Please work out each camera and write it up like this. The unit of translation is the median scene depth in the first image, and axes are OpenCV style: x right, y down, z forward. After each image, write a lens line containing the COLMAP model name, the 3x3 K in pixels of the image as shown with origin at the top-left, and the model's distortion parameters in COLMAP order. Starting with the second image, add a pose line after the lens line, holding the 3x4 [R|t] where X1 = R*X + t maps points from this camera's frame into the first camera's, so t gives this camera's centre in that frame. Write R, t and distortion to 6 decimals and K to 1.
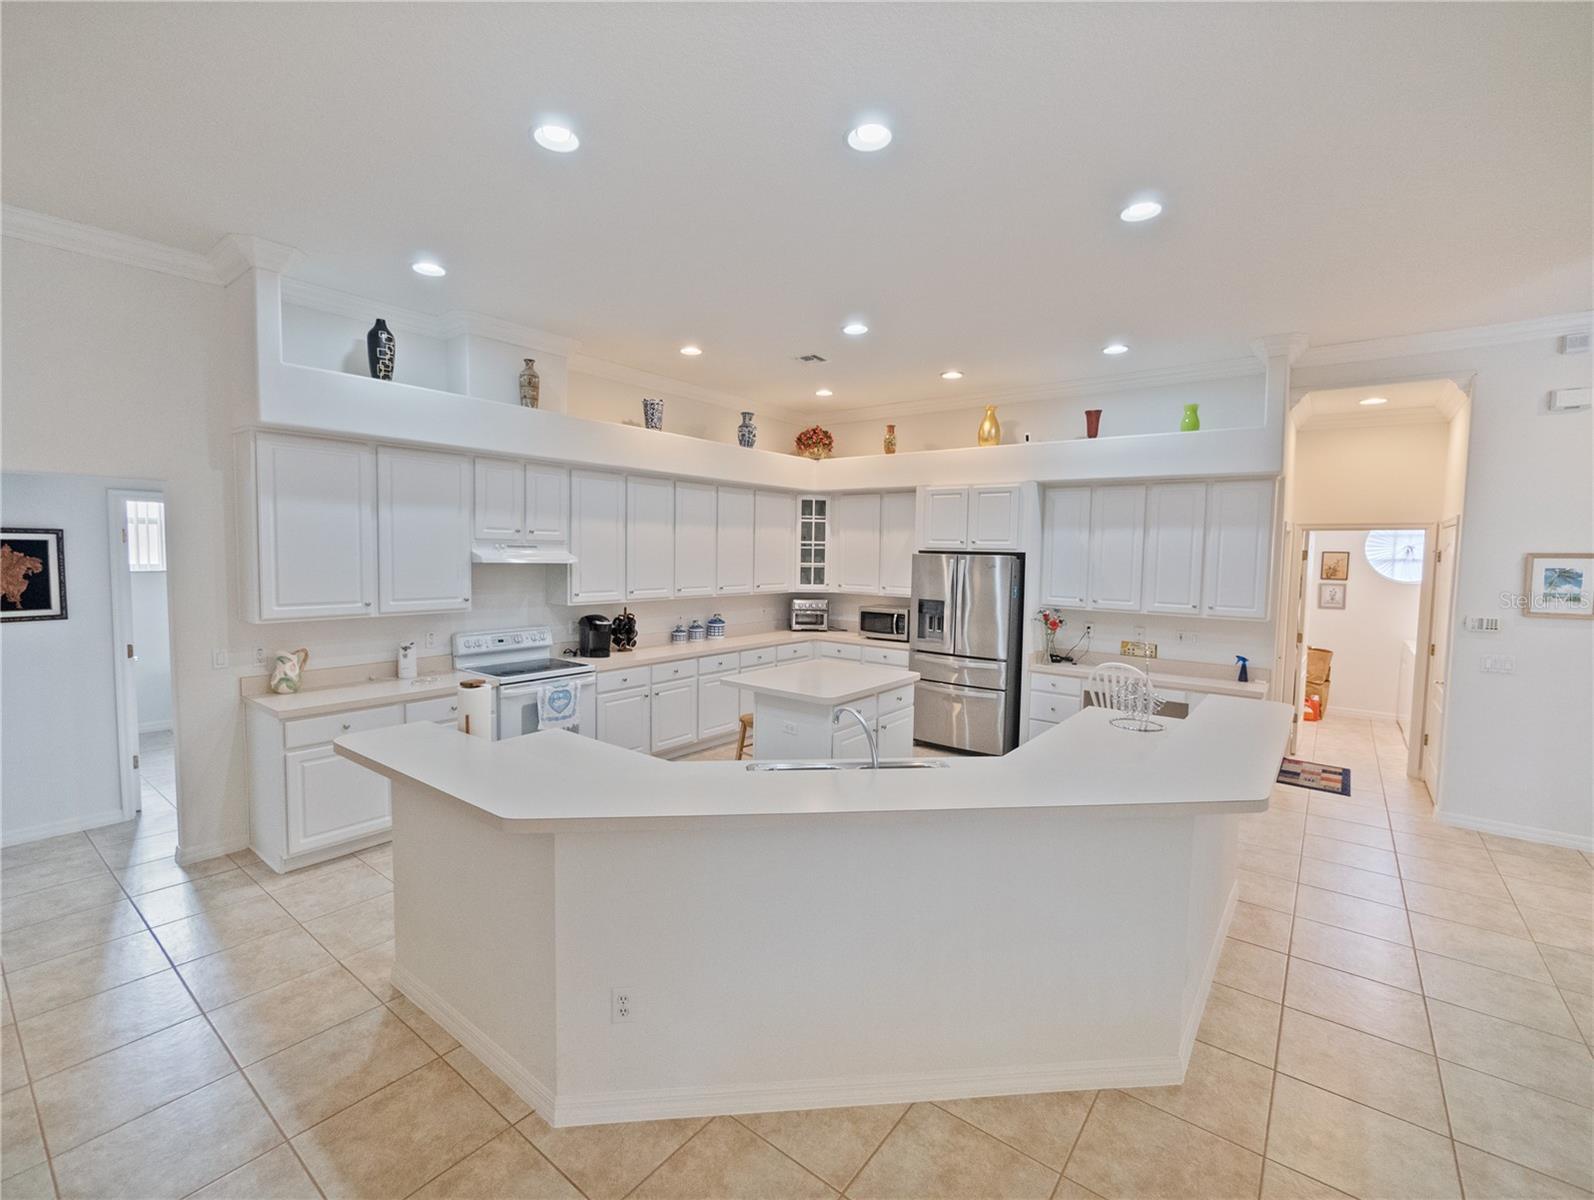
lens RADIAL K [[700.4, 0, 789.0], [0, 700.4, 593.3], [0, 0, 1]] dist [-0.001572, -0.000152]
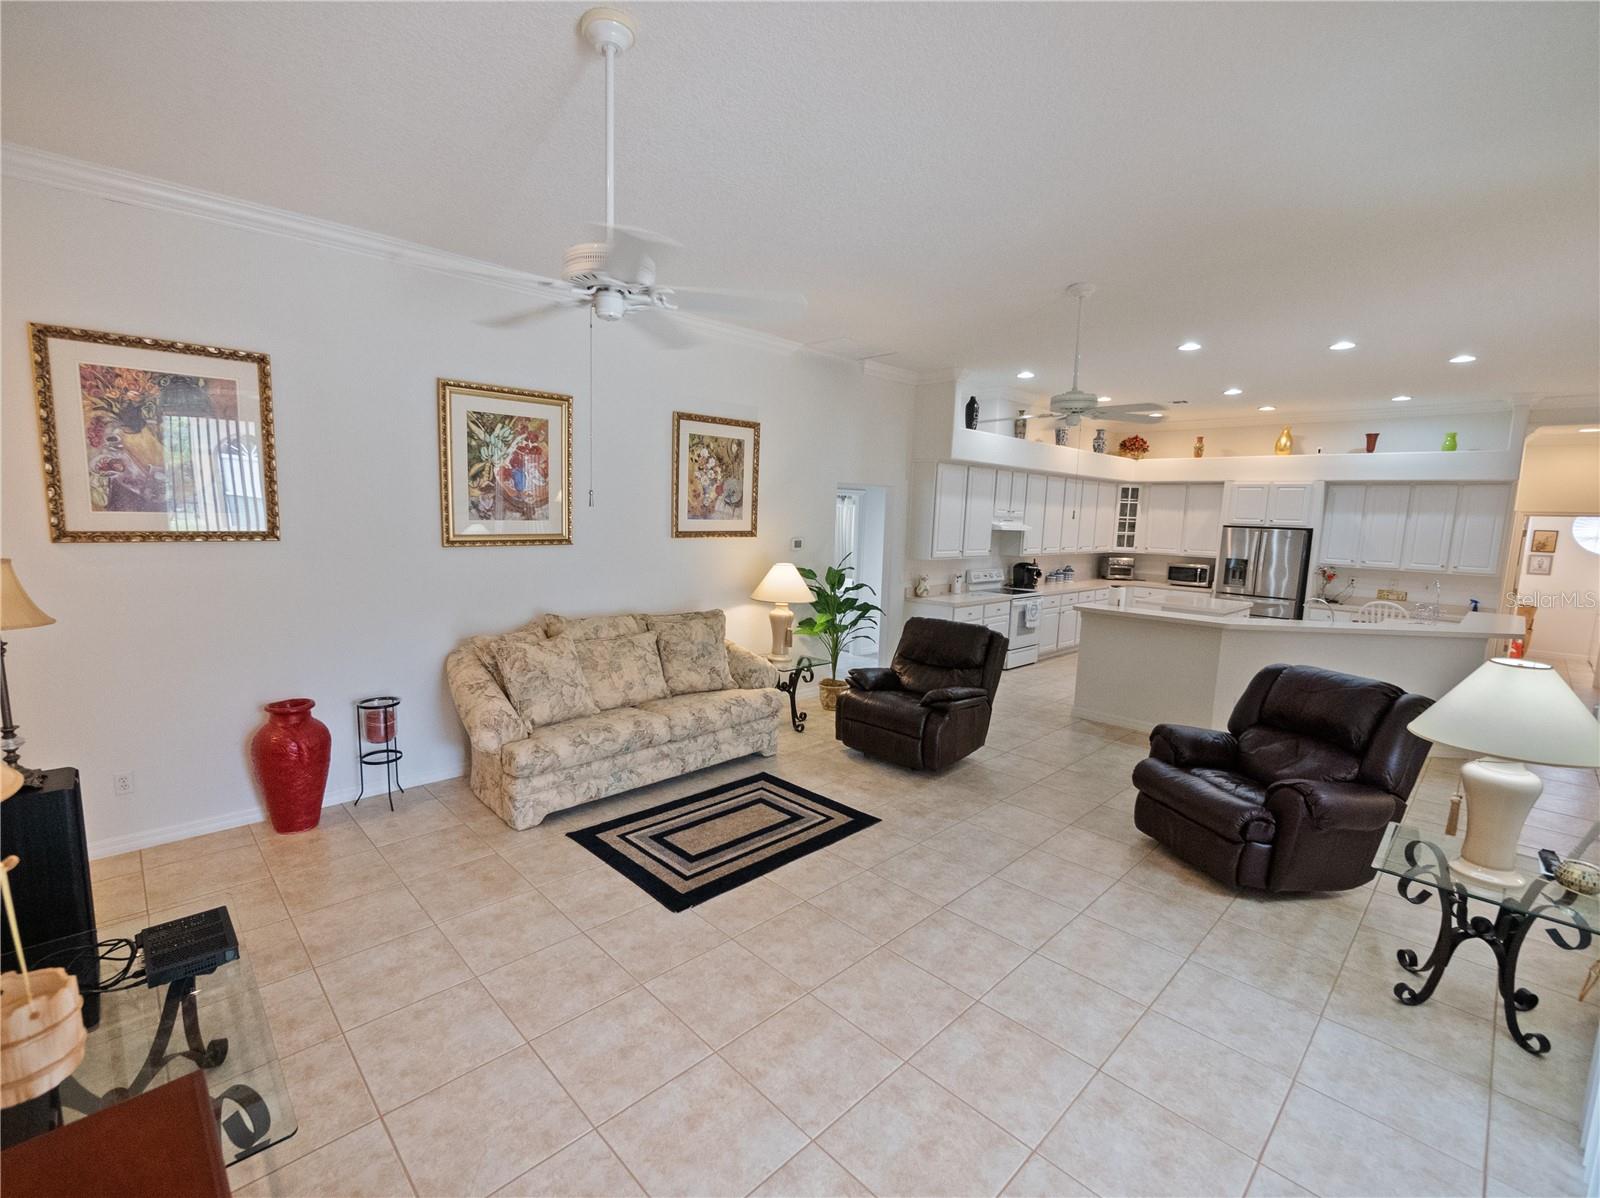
lens RADIAL K [[695.7, 0, 790.3], [0, 695.7, 597.9], [0, 0, 1]] dist [-0.000731, 0.000167]
pose [[0.988970, 0.031482, -0.144731, -0.549304], [-0.022950, 0.997920, 0.060244, 0.026605], [0.146326, -0.056258, 0.987635, -0.643009]]
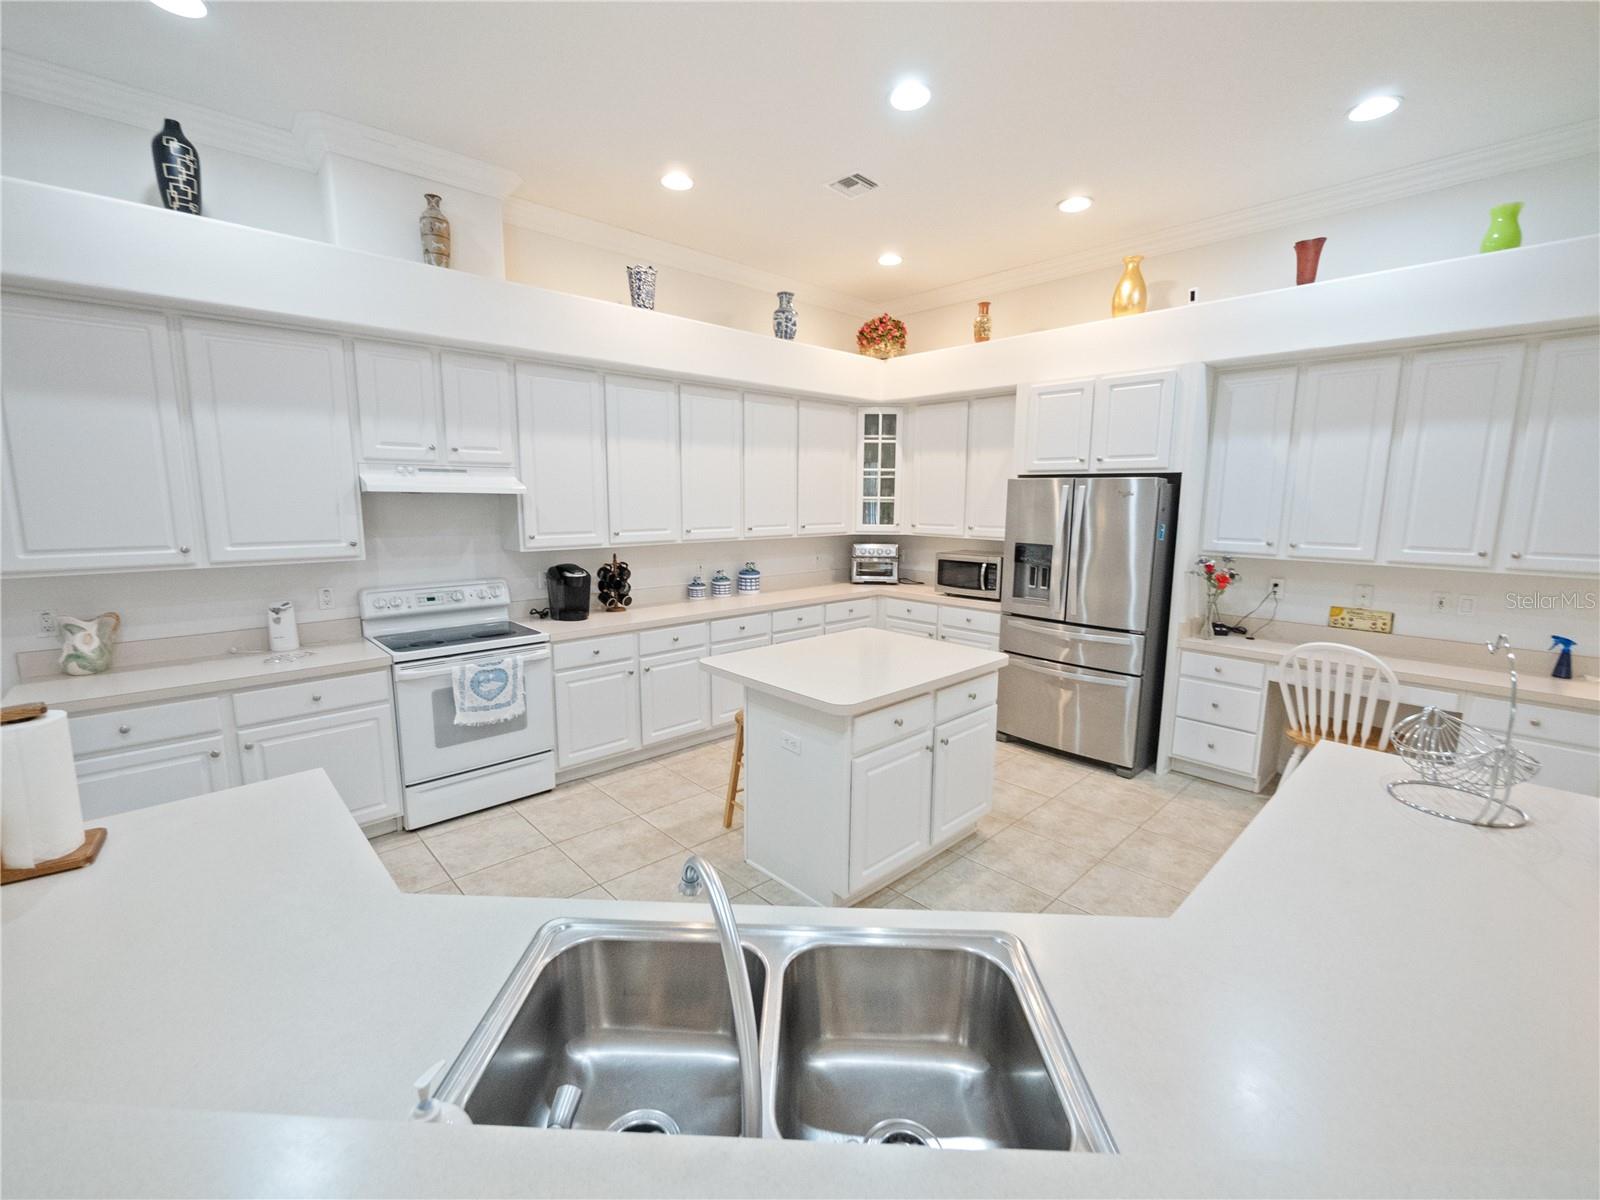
lens RADIAL K [[679.9, 0, 794.3], [0, 679.9, 596.9], [0, 0, 1]] dist [0.000169, -0.000236]
pose [[0.988209, 0.010969, -0.152719, 0.073220], [0.002102, 0.996365, 0.085166, 0.003907], [0.153098, -0.084483, 0.984593, 0.295725]]
